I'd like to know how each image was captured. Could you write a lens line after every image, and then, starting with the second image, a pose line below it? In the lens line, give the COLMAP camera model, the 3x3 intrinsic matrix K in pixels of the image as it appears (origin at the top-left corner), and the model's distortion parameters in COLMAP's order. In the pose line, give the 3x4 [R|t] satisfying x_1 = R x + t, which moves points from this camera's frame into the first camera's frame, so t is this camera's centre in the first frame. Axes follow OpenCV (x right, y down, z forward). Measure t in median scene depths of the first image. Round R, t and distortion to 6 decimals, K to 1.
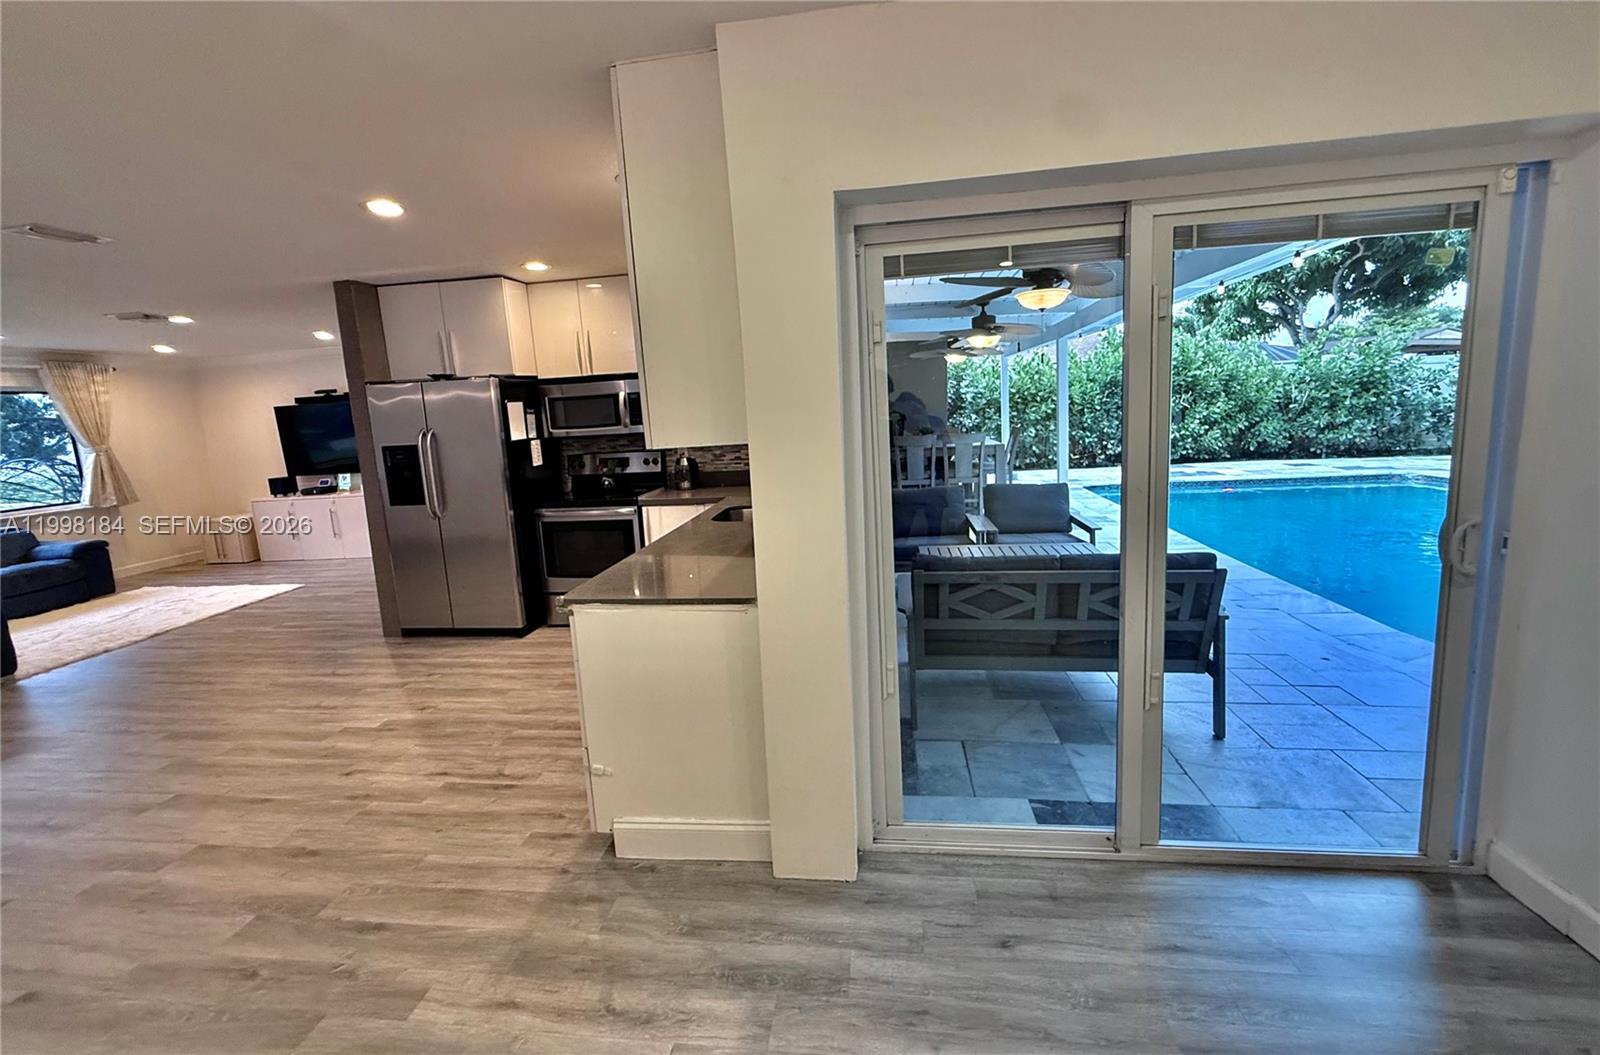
lens RADIAL K [[654.6, 0, 798.3], [0, 654.6, 499.0], [0, 0, 1]] dist [-0.000135, 0.000025]
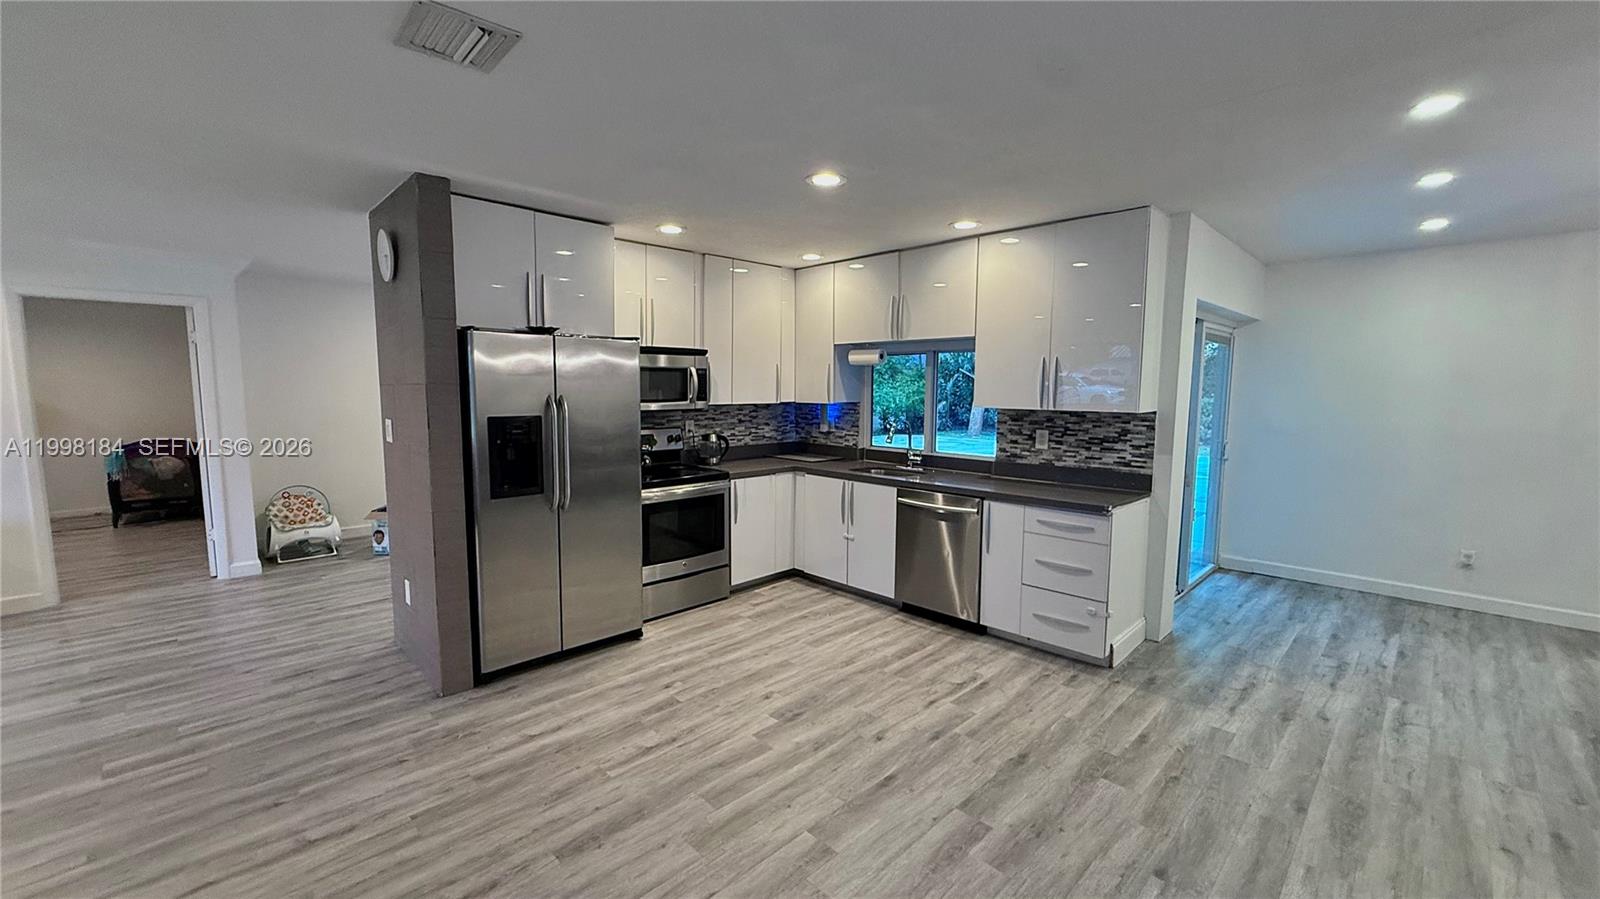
lens RADIAL K [[638.3, 0, 797.9], [0, 638.3, 452.5], [0, 0, 1]] dist [-0.001304, 0.000464]
pose [[0.611930, -0.026539, 0.790467, -0.996916], [0.076356, 0.996751, -0.025645, 0.002688], [-0.787218, 0.076050, 0.611968, 0.311548]]
